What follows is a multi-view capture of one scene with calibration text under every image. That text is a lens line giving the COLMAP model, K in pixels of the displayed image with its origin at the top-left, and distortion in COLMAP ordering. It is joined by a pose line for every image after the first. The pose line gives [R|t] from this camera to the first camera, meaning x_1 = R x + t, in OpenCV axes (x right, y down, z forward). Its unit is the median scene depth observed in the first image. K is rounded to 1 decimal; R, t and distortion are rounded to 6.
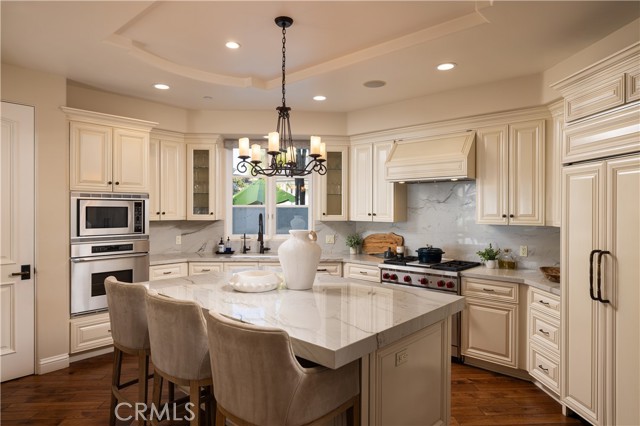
lens RADIAL K [[386.4, 0, 322.8], [0, 386.4, 214.1], [0, 0, 1]] dist [-0.001048, 0.000632]
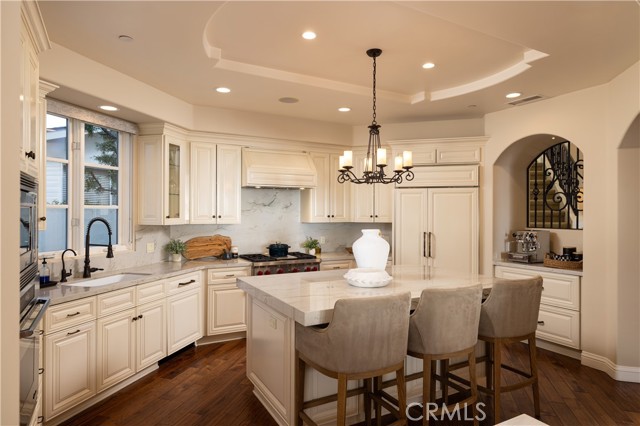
lens RADIAL K [[386.4, 0, 321.3], [0, 386.4, 216.3], [0, 0, 1]] dist [-0.001048, 0.000632]
pose [[0.324687, -0.009721, 0.945772, -0.748981], [0.008754, 0.999935, 0.007272, -0.005145], [-0.945781, 0.005918, 0.324751, 0.452181]]
